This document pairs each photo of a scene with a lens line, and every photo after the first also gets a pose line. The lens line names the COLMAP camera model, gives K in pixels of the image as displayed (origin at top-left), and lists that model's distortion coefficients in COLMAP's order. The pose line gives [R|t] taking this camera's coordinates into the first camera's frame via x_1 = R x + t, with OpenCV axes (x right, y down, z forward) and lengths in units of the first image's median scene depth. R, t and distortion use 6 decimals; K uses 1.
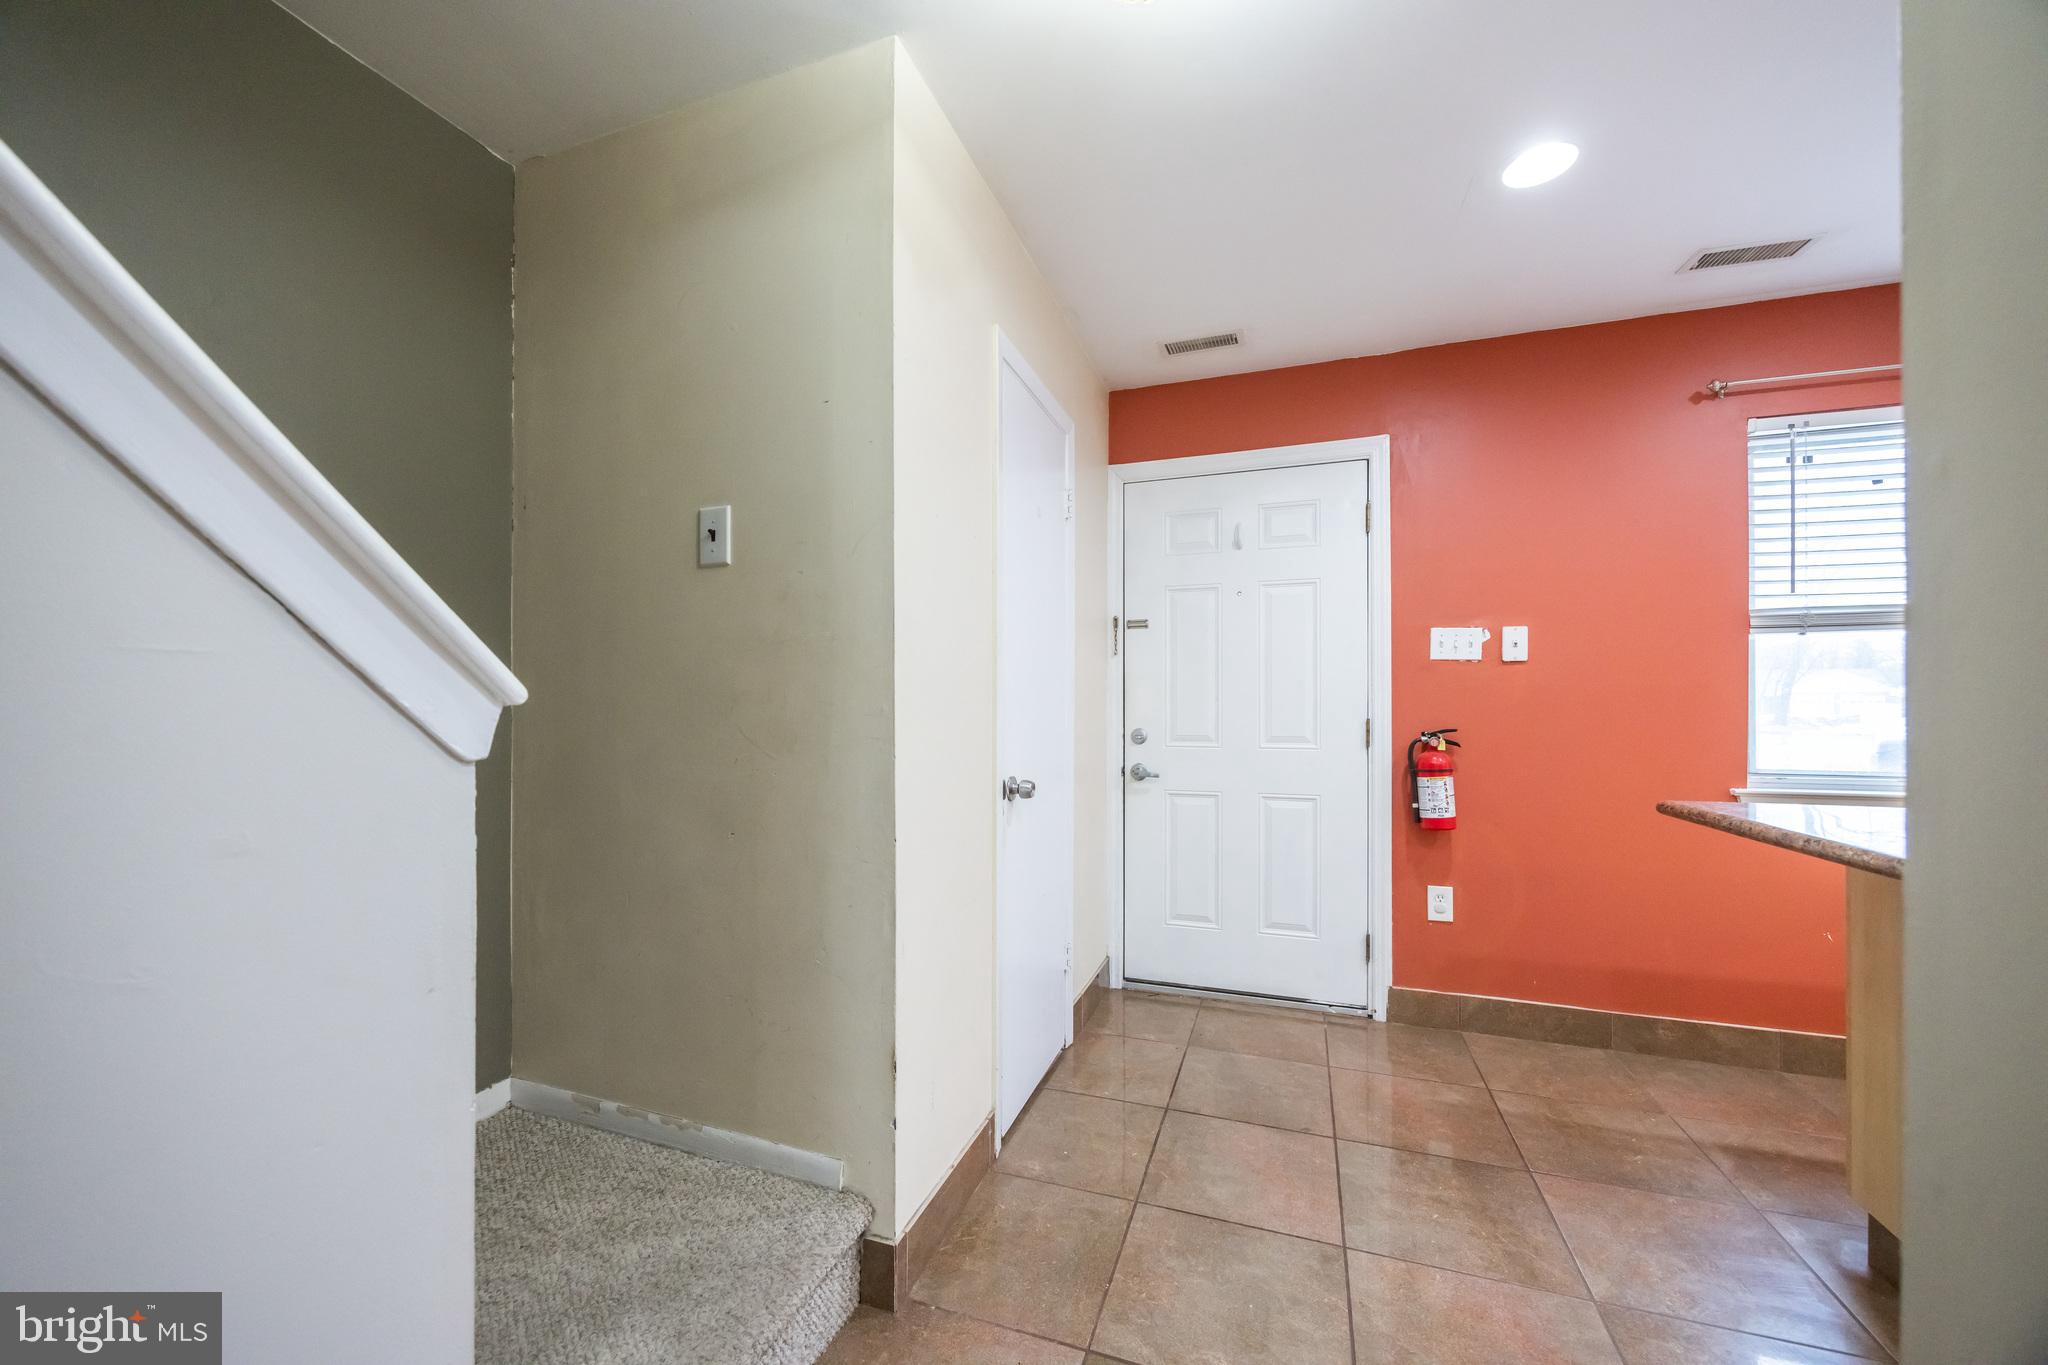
lens RADIAL K [[786.6, 0, 1026.4], [0, 786.6, 699.9], [0, 0, 1]] dist [-0.003314, 0.000250]
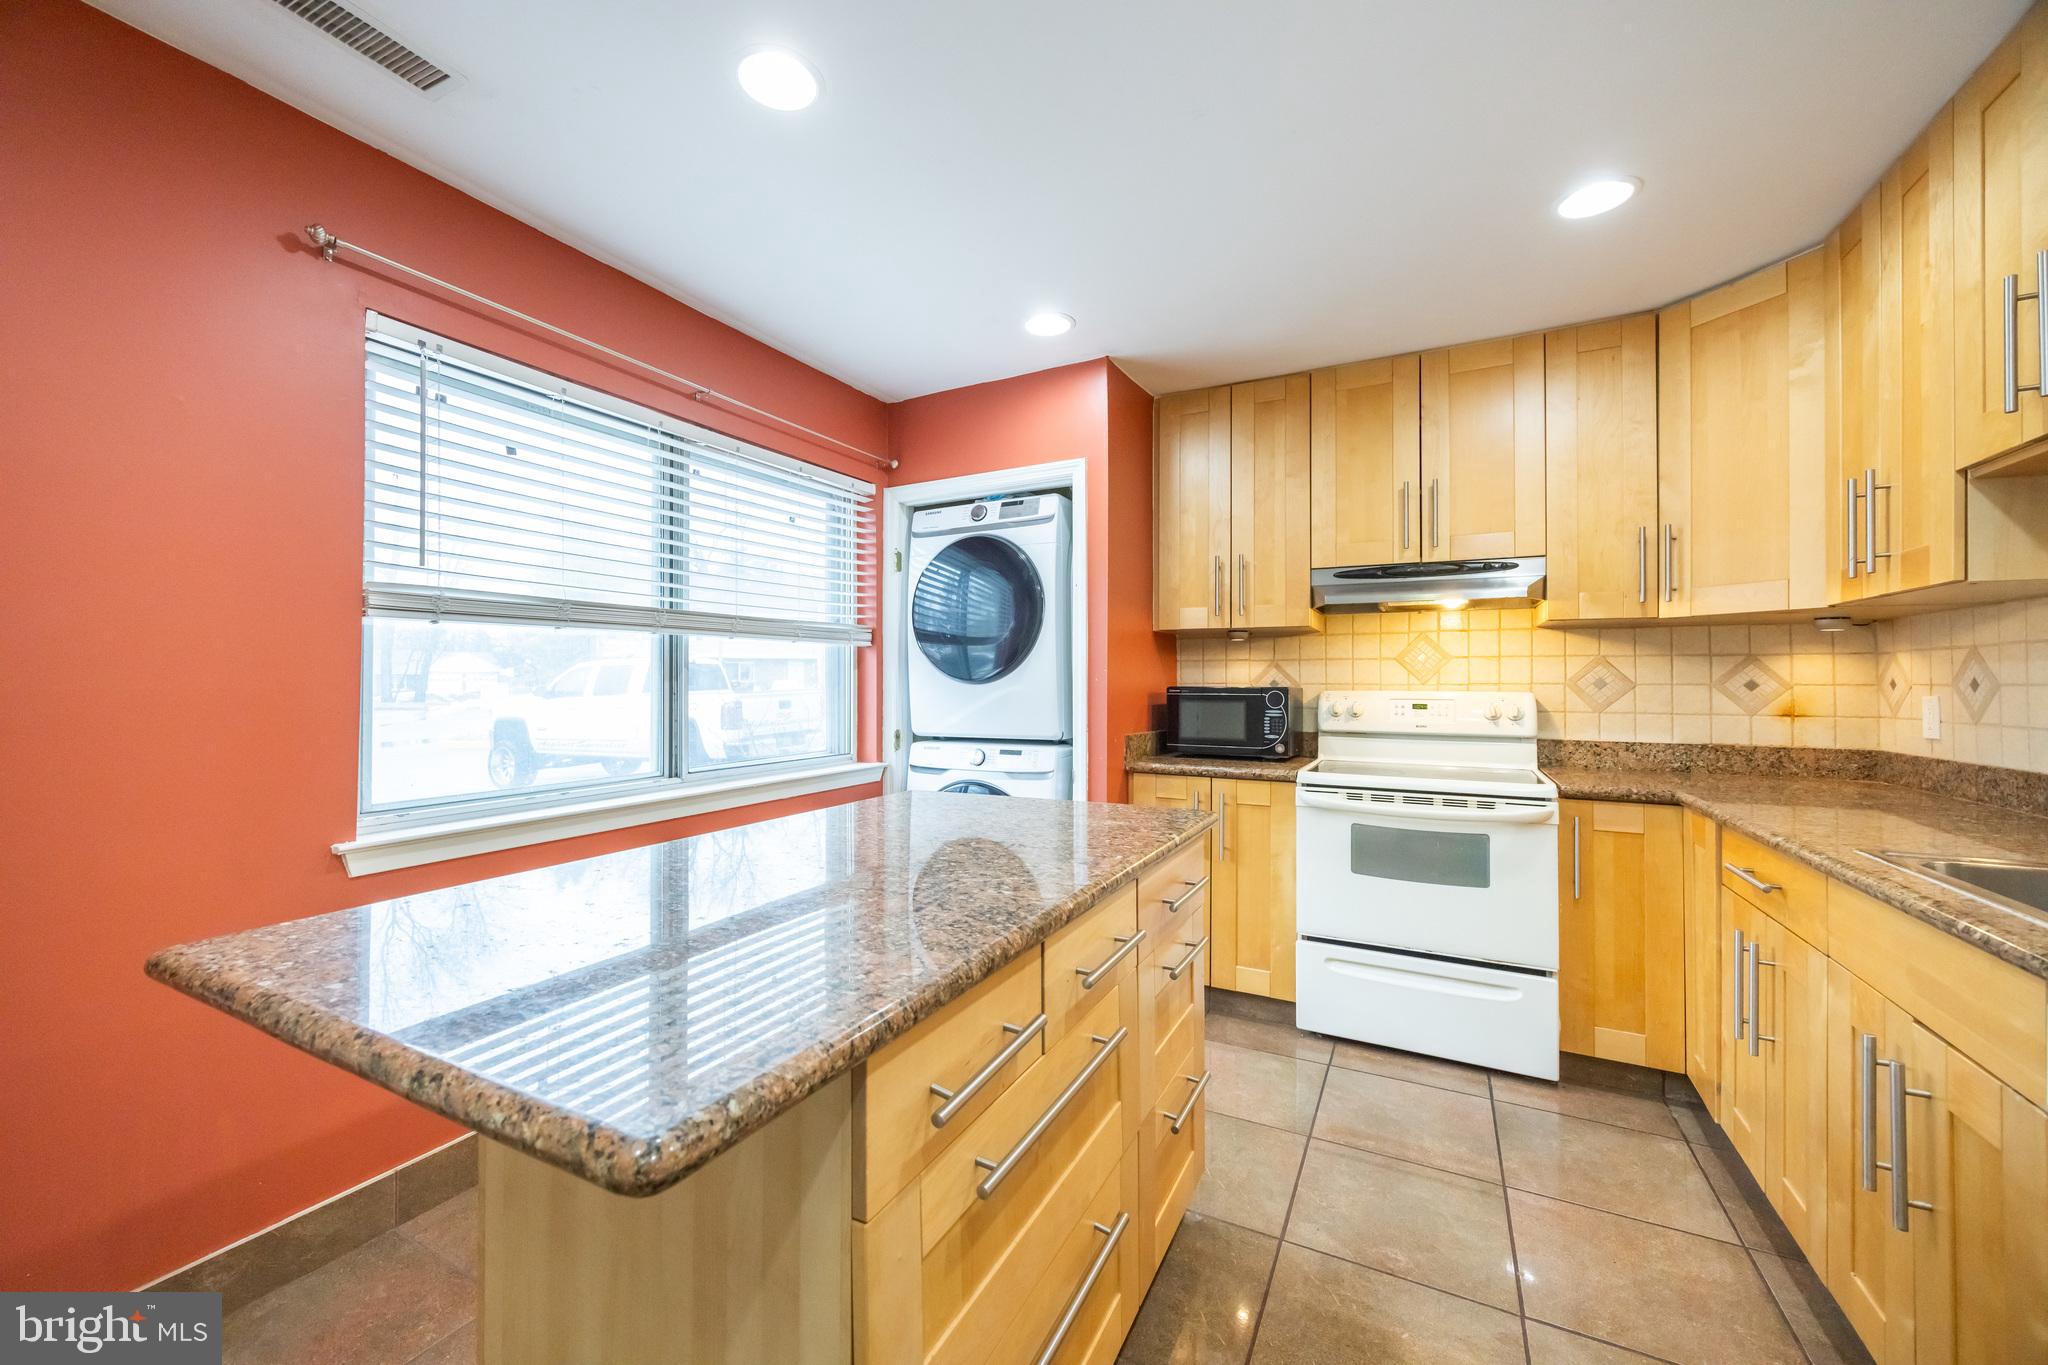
lens RADIAL K [[786.6, 0, 1005.3], [0, 786.6, 671.5], [0, 0, 1]] dist [-0.003314, 0.000250]
pose [[0.164117, 0.012560, 0.986361, 0.302114], [-0.006232, 0.999912, -0.011695, -0.028321], [-0.986421, -0.004228, 0.164181, 0.296867]]
